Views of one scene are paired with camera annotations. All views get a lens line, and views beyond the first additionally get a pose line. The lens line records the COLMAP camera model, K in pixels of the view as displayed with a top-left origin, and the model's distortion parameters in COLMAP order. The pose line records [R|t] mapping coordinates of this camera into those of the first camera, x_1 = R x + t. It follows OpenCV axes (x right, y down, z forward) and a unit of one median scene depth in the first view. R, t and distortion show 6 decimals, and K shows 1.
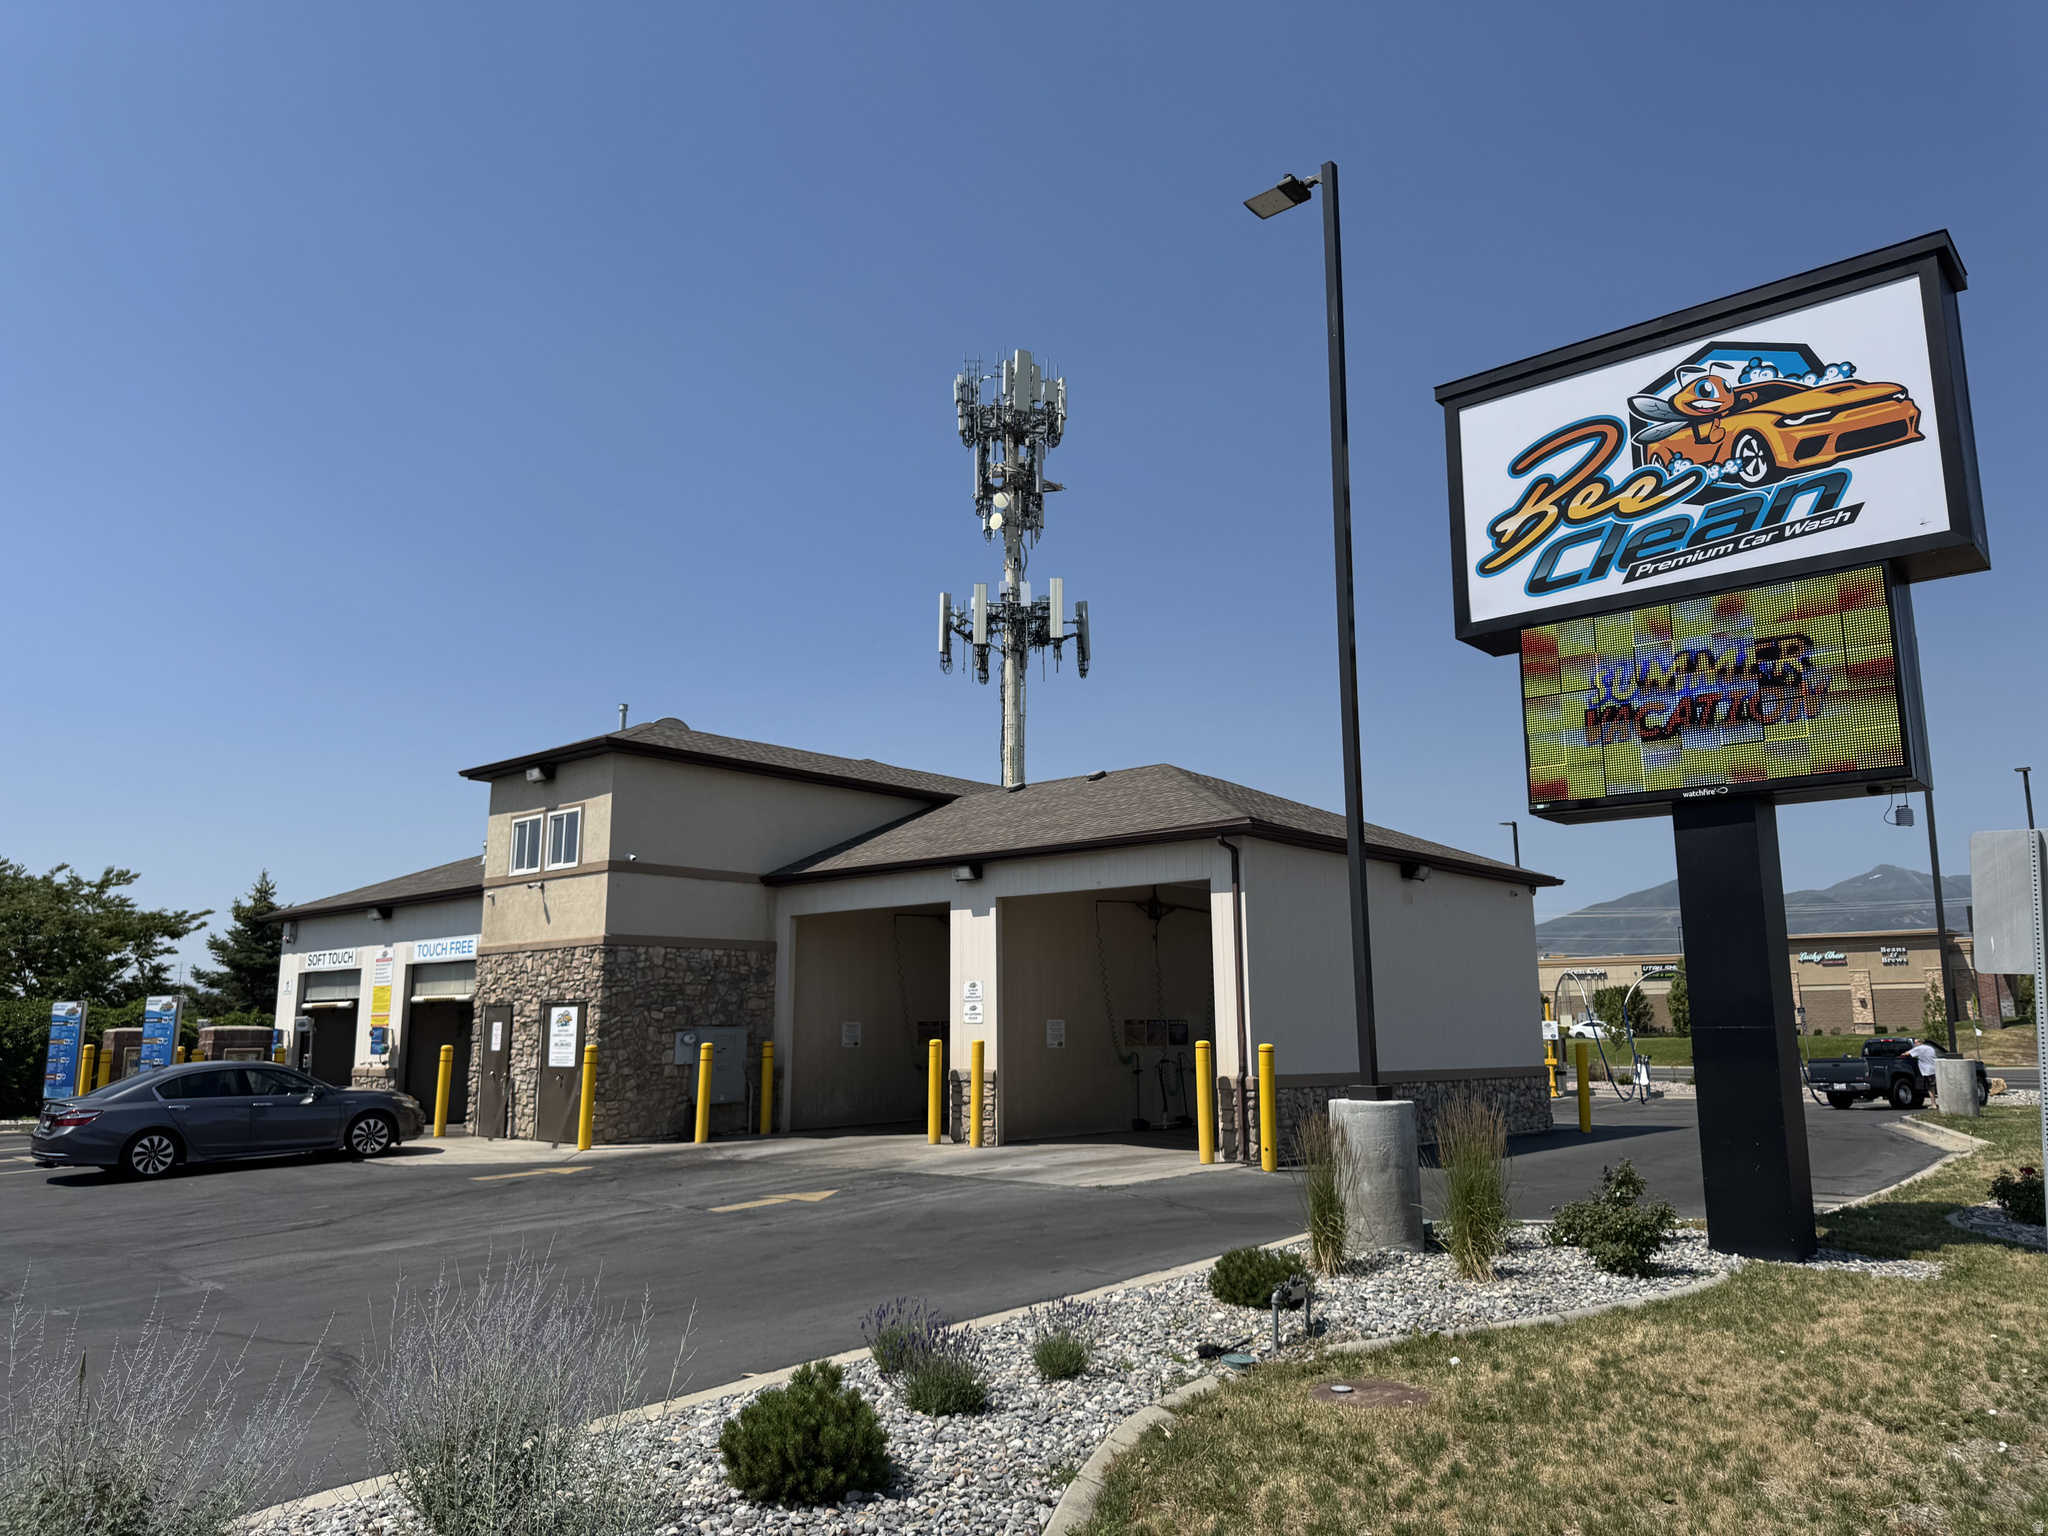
lens RADIAL K [[1453.3, 0, 1031.3], [0, 1453.3, 777.5], [0, 0, 1]] dist [0.049204, -0.053942]
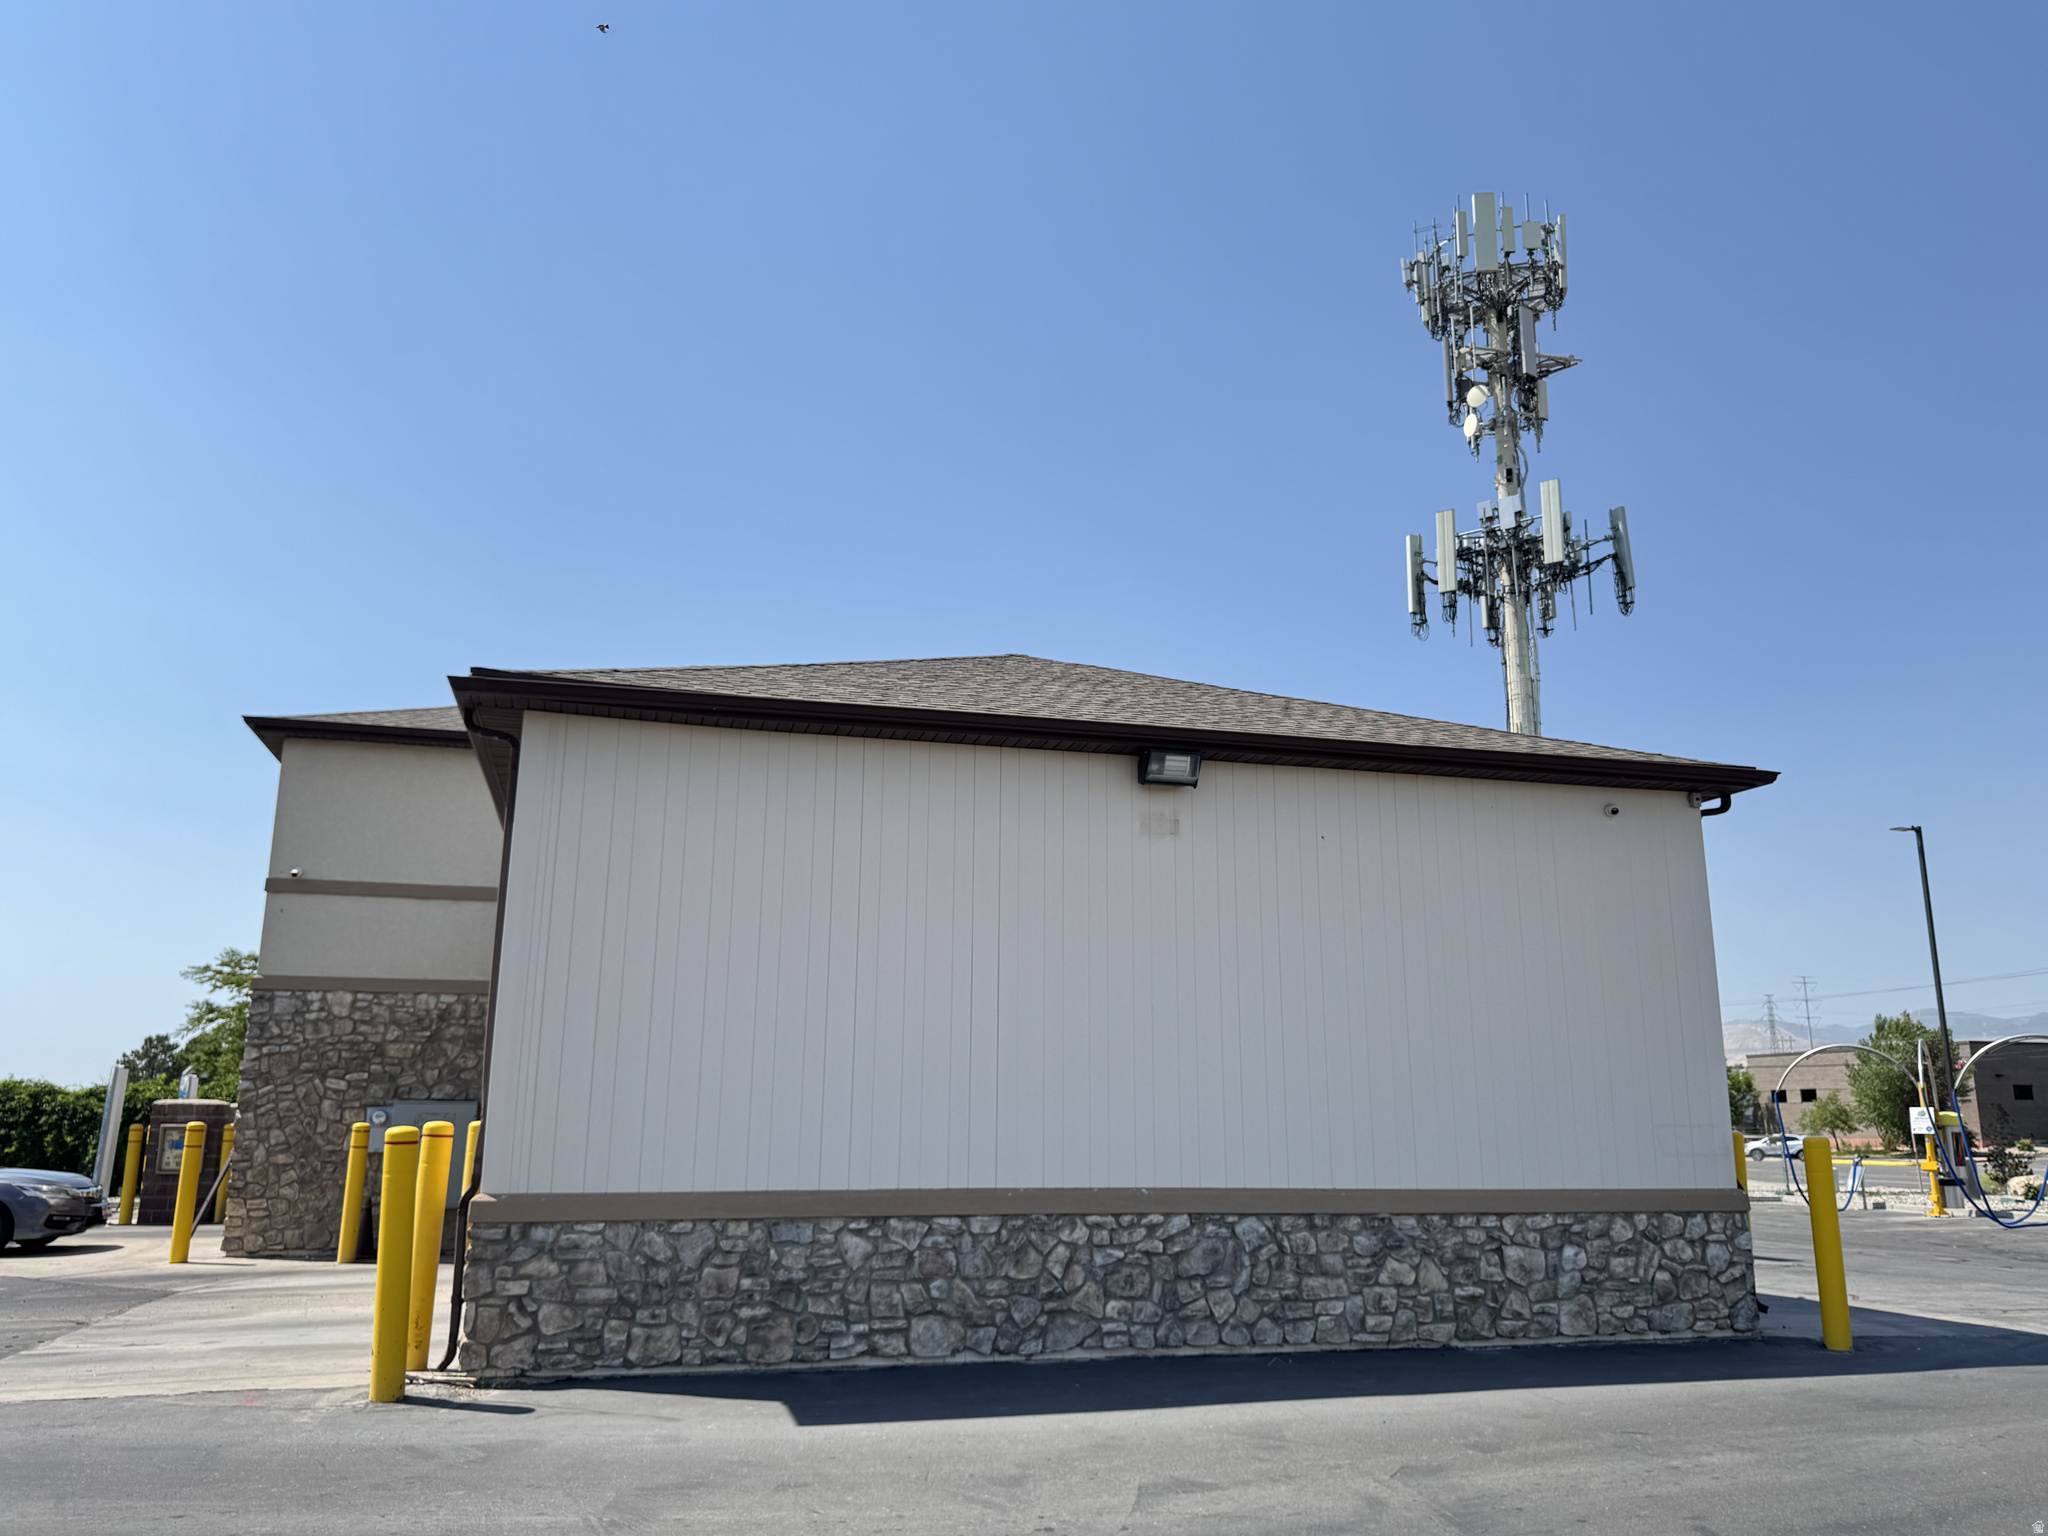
lens RADIAL K [[1556.8, 0, 1025.2], [0, 1556.8, 757.0], [0, 0, 1]] dist [-0.004761, -0.002104]
pose [[0.824951, -0.121305, -0.552034, 0.467232], [0.086478, 0.992287, -0.088816, 0.094118], [0.558550, 0.025530, 0.829078, 0.513406]]
